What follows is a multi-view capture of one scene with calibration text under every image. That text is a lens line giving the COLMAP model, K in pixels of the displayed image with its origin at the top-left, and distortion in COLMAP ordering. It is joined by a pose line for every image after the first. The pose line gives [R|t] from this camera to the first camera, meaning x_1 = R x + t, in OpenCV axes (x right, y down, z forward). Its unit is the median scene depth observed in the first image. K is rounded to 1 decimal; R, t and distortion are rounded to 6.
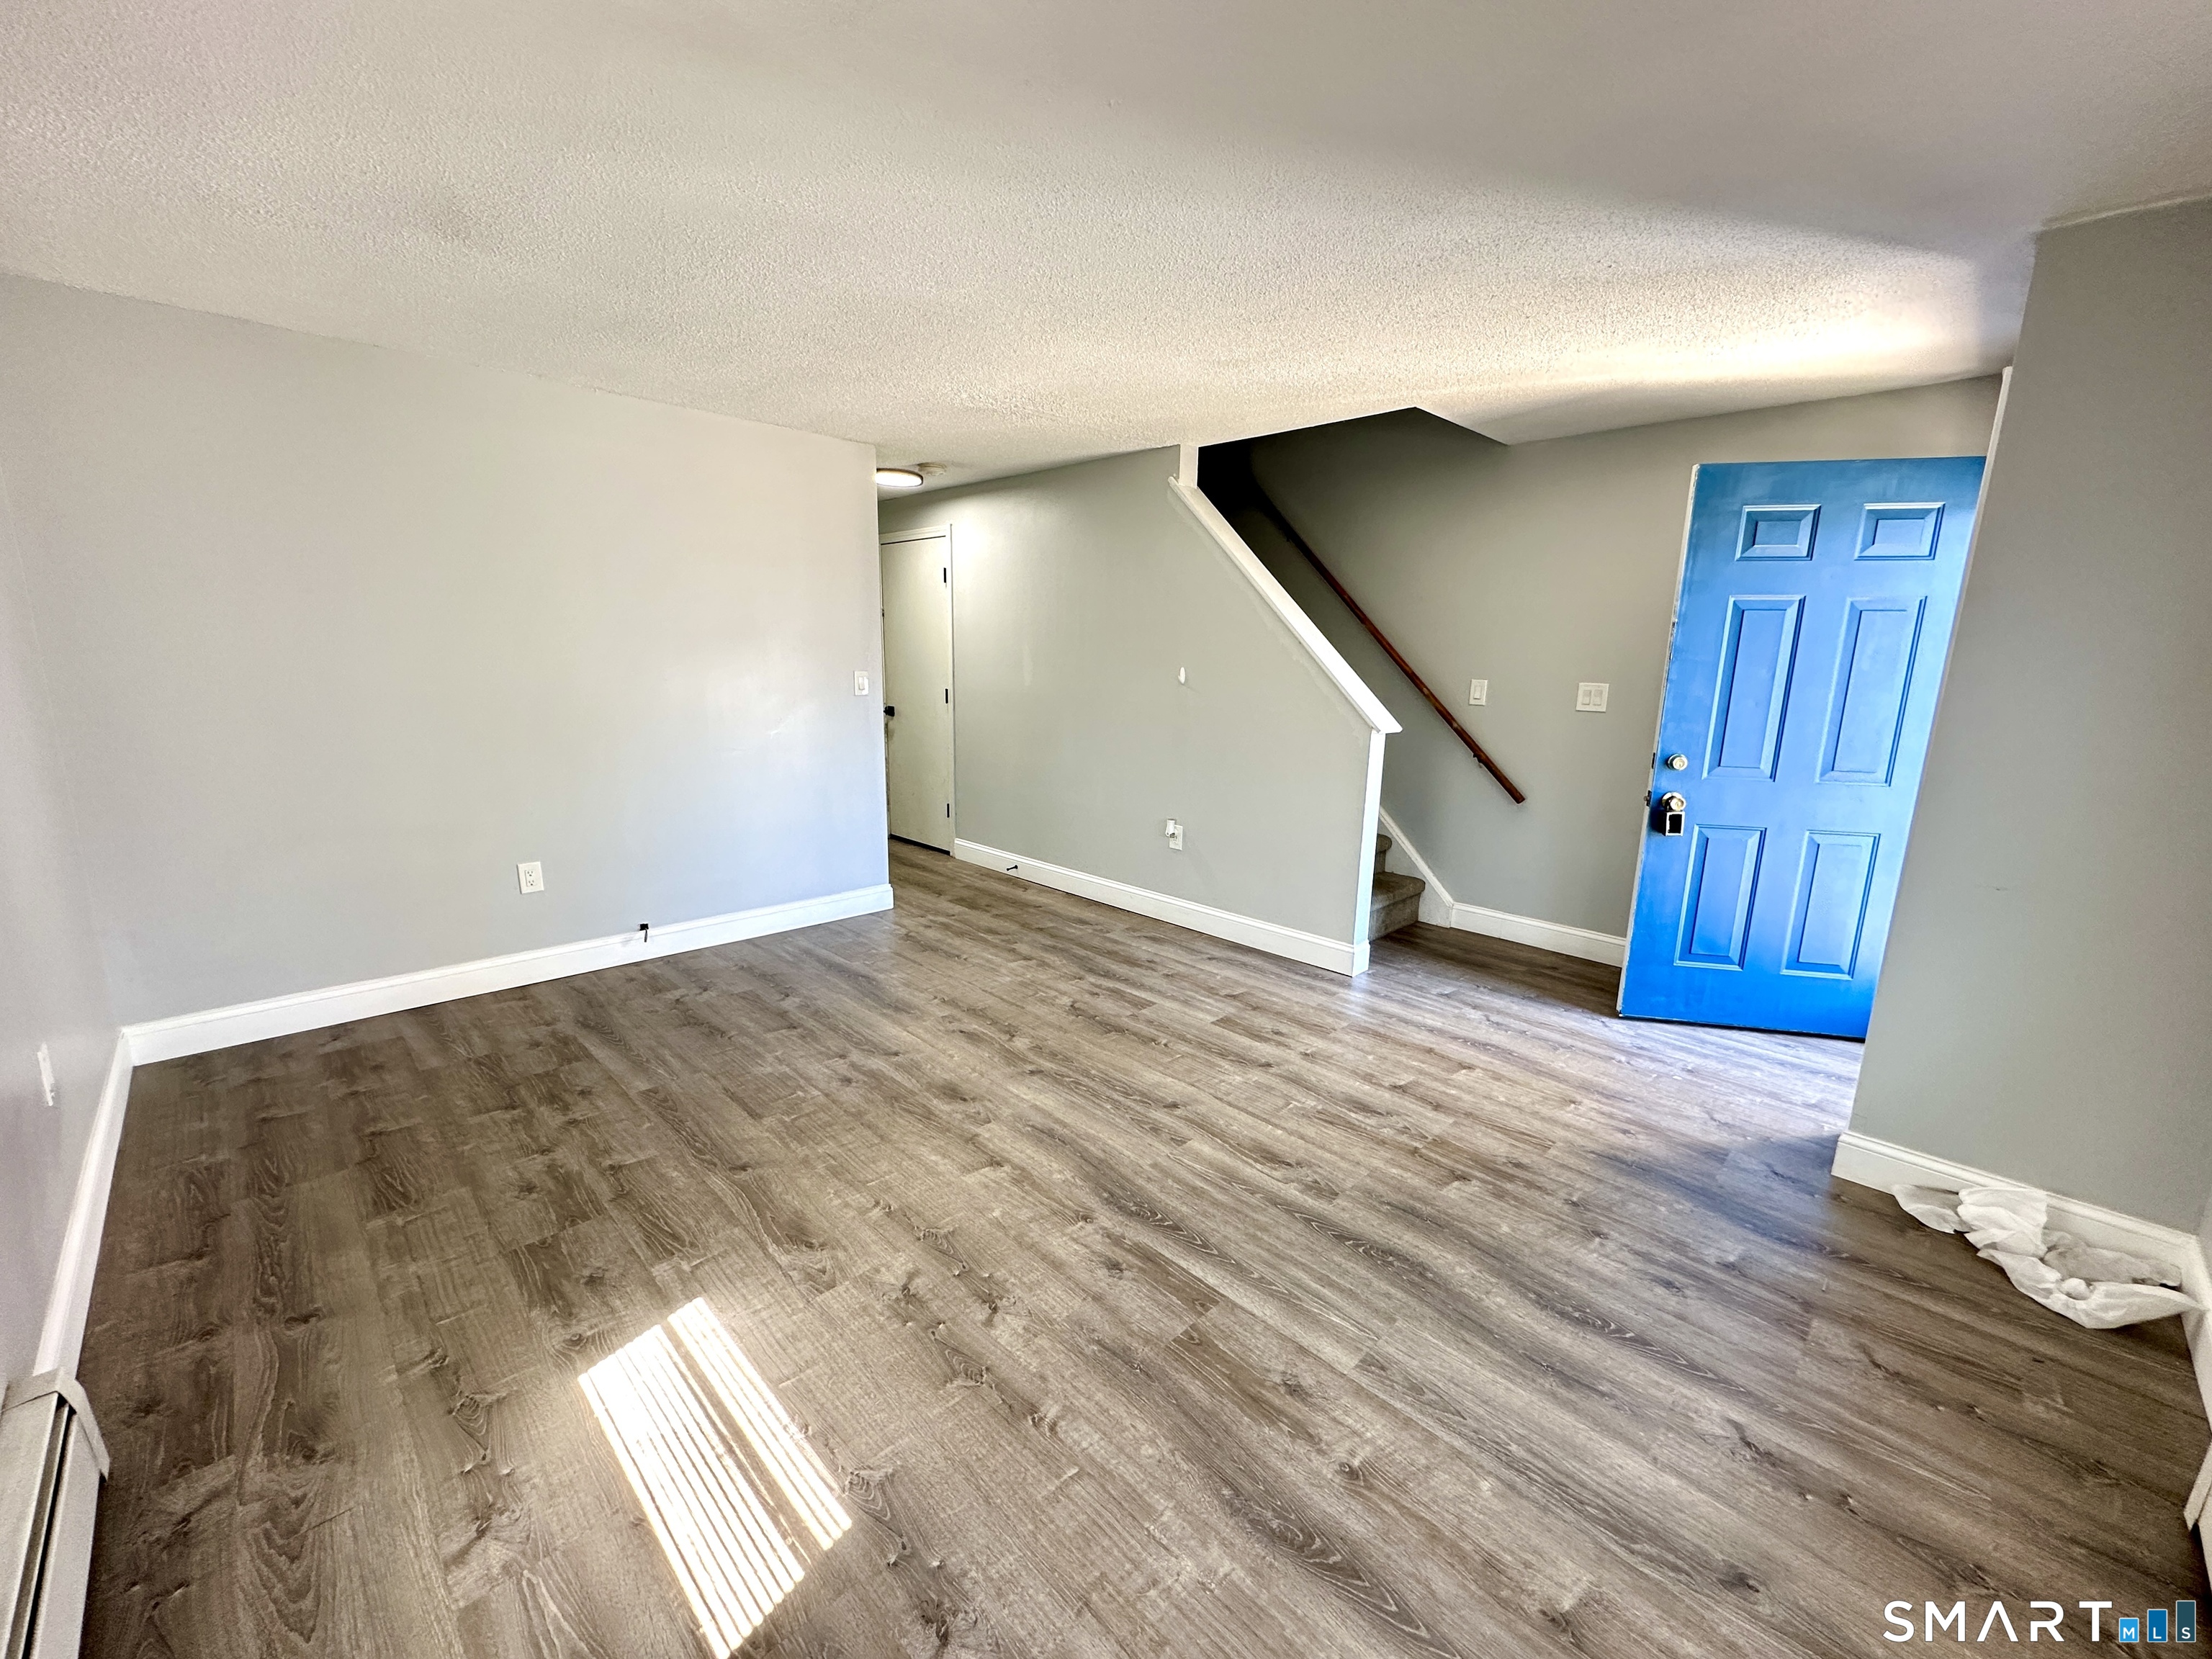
lens RADIAL K [[880.3, 0, 1106.0], [0, 880.3, 829.5], [0, 0, 1]] dist [-0.000618, 0.000799]
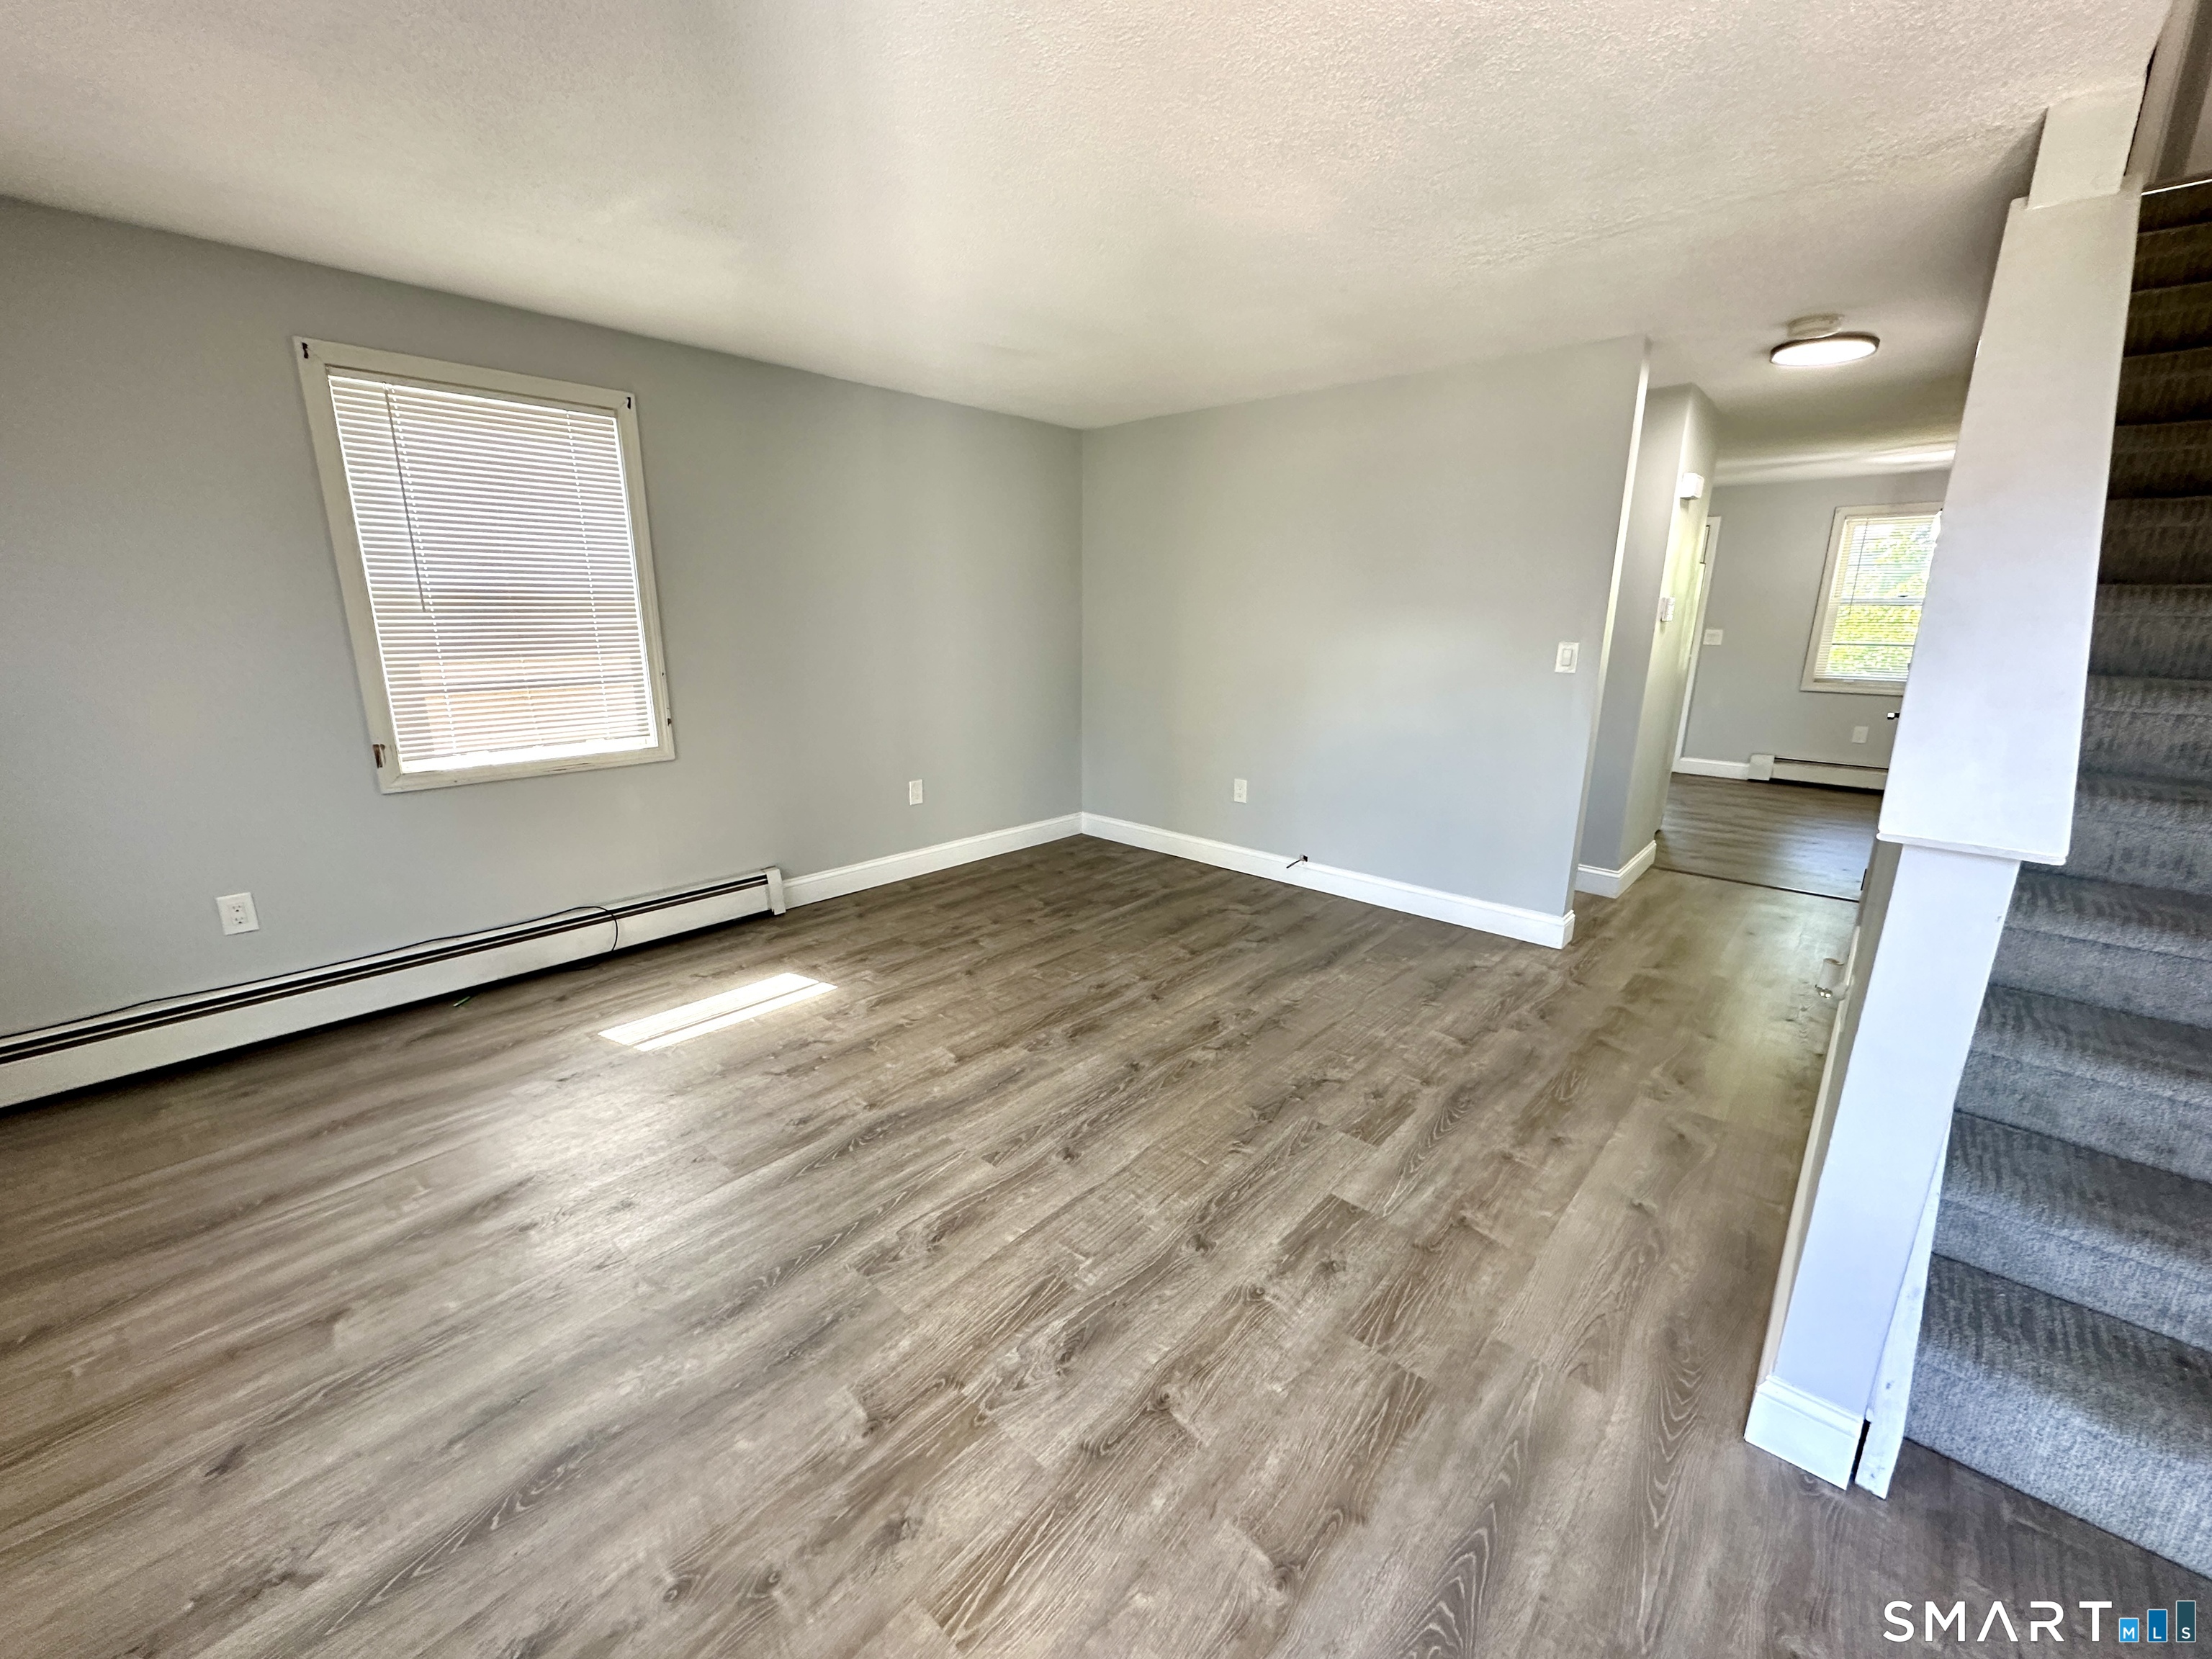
lens RADIAL K [[880.3, 0, 1106.0], [0, 880.3, 829.5], [0, 0, 1]] dist [-0.000618, 0.000799]
pose [[0.056867, 0.225295, -0.972629, 0.837880], [-0.205164, 0.956051, 0.209460, -0.165813], [0.977074, 0.187638, 0.100591, 0.911726]]
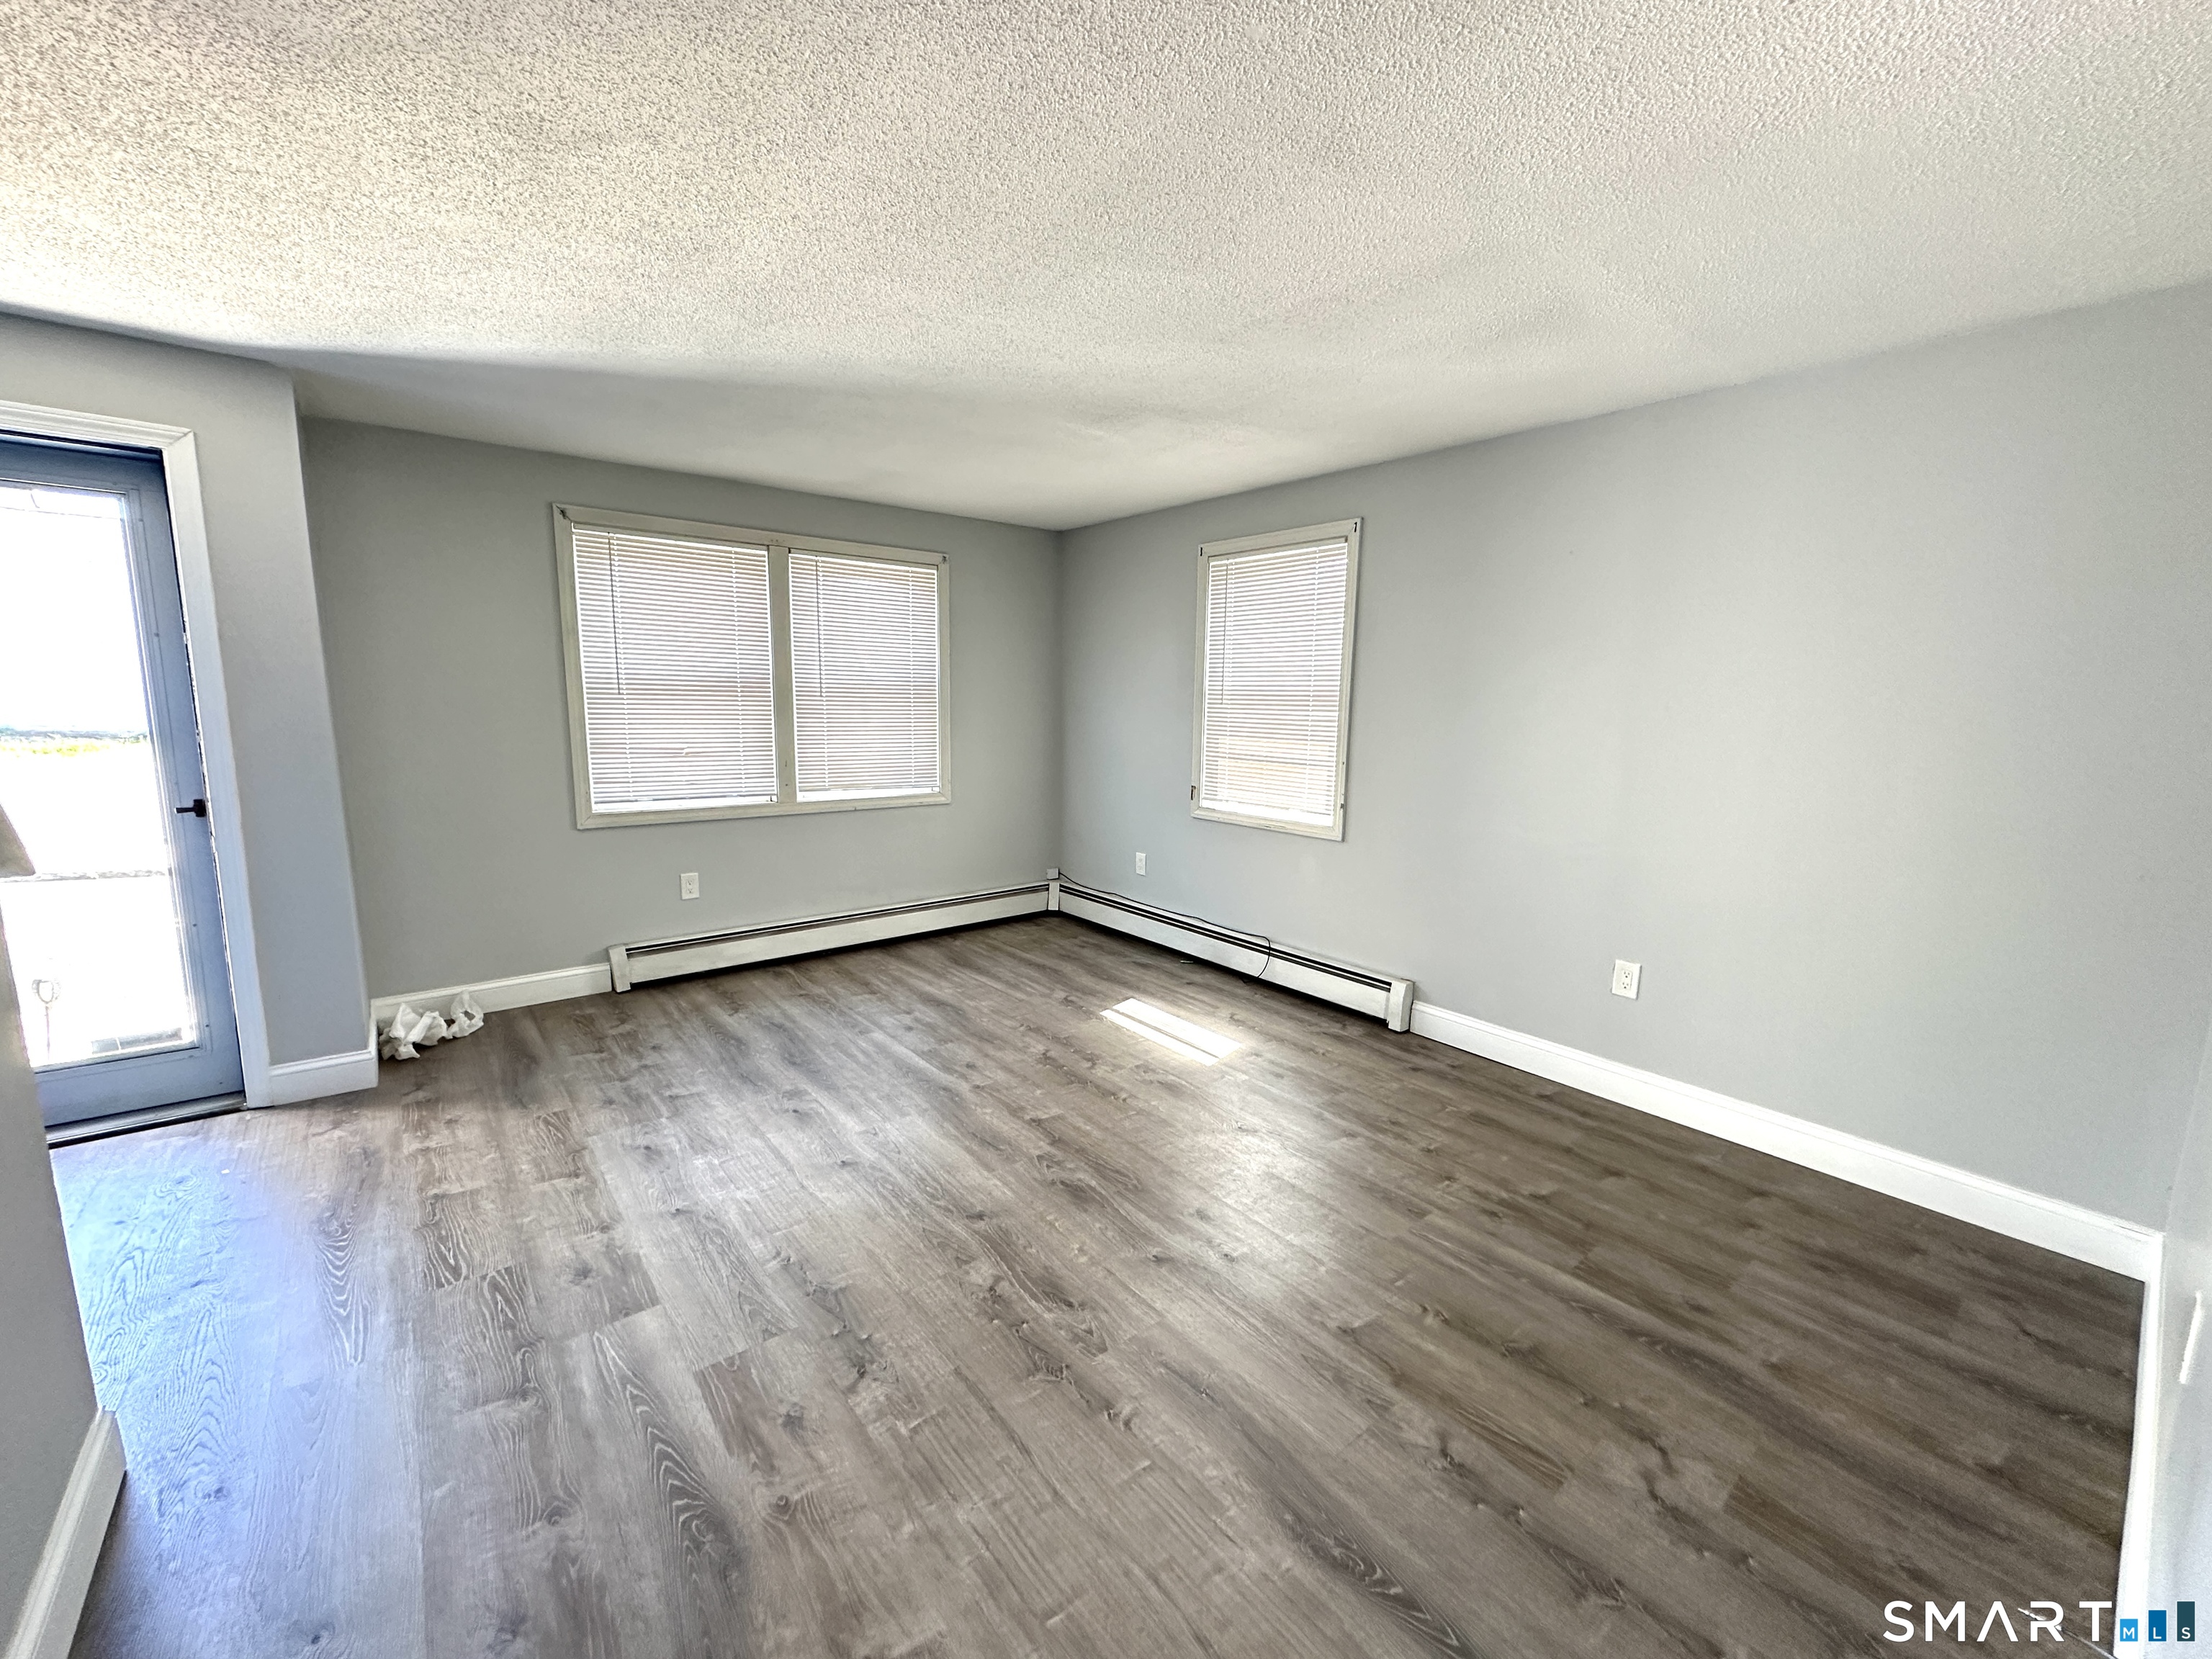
lens RADIAL K [[880.3, 0, 1106.0], [0, 880.3, 829.5], [0, 0, 1]] dist [-0.000618, 0.000799]
pose [[-0.994708, -0.050168, 0.089657, -0.276767], [-0.015875, 0.937246, 0.348306, -0.370399], [-0.101505, 0.345040, -0.933083, 1.774316]]
